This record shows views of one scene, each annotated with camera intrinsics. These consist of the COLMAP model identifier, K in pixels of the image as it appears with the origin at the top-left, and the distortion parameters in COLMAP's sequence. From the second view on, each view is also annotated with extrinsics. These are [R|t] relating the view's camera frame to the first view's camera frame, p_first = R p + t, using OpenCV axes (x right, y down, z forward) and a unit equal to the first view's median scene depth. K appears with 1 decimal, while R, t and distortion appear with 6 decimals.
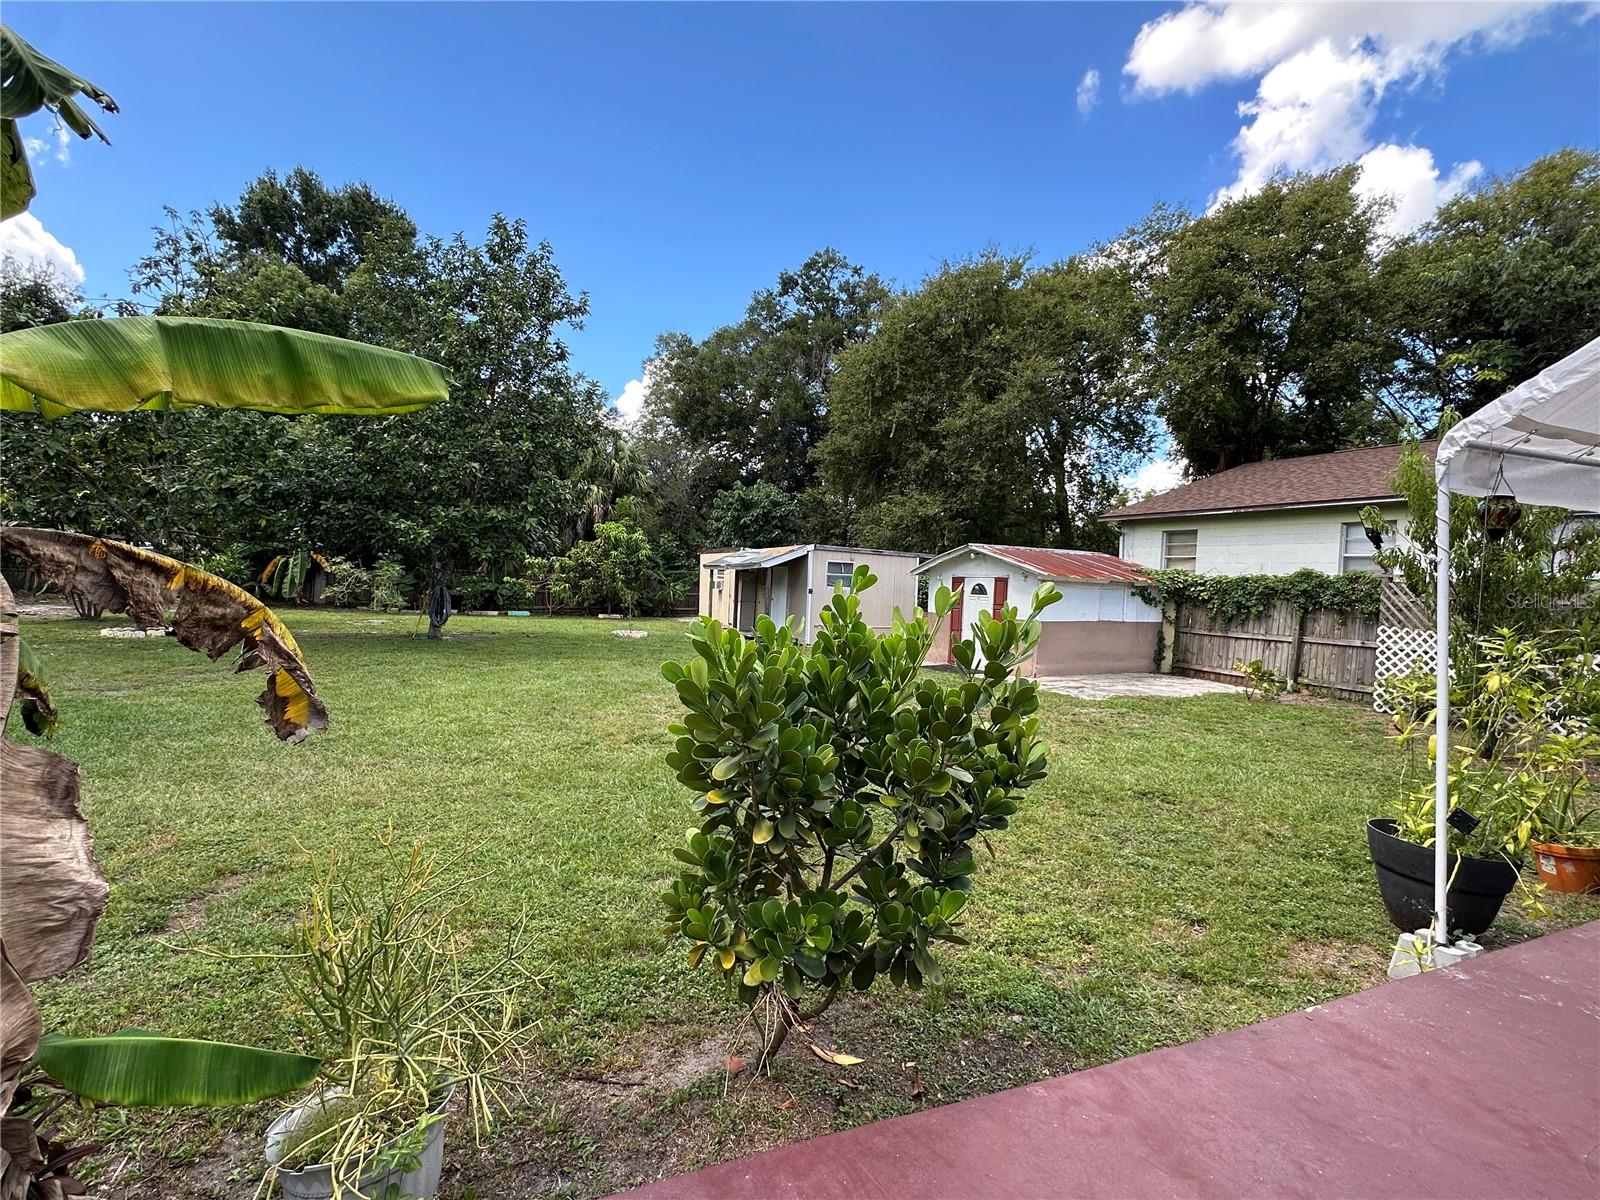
lens RADIAL K [[738.6, 0, 800.2], [0, 738.6, 594.7], [0, 0, 1]] dist [-0.003651, -0.000454]
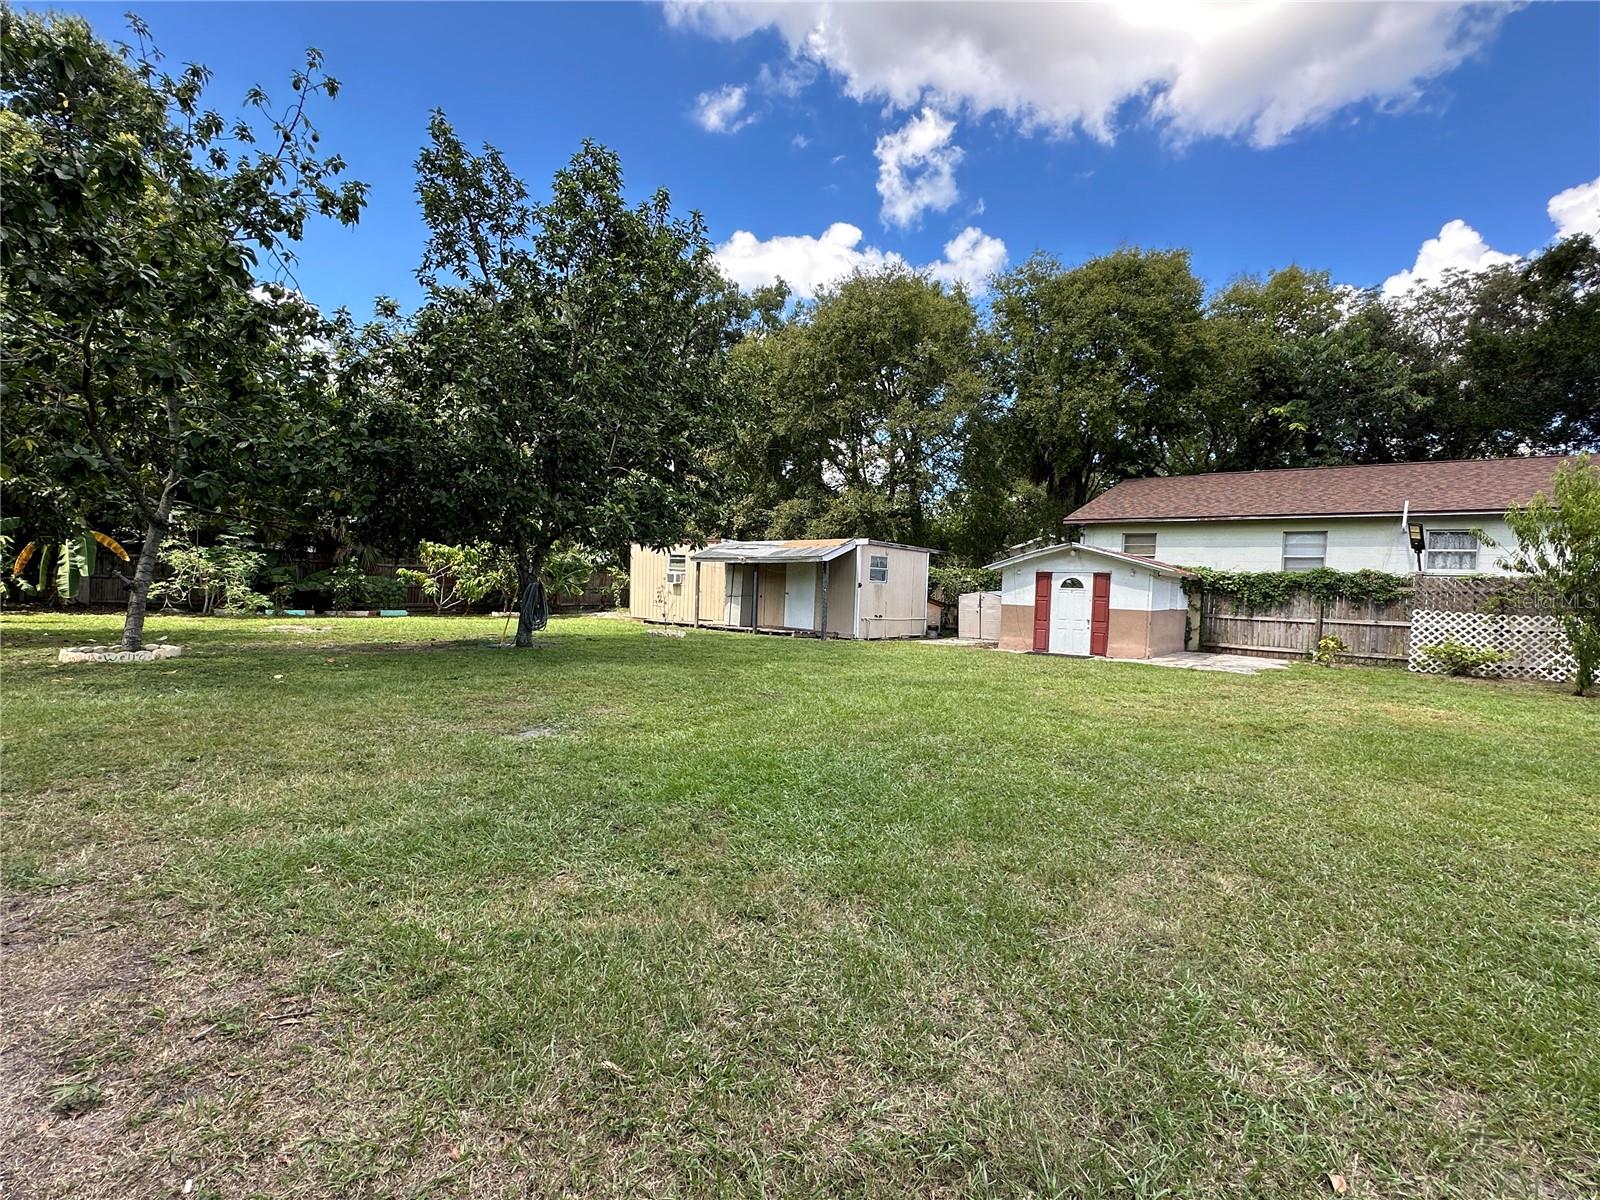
lens RADIAL K [[738.6, 0, 799.9], [0, 738.6, 606.8], [0, 0, 1]] dist [-0.003651, -0.000454]
pose [[0.919432, -0.015584, 0.392941, -0.578621], [0.004855, 0.999588, 0.028284, -0.005184], [-0.393220, -0.024097, 0.919129, 0.129301]]
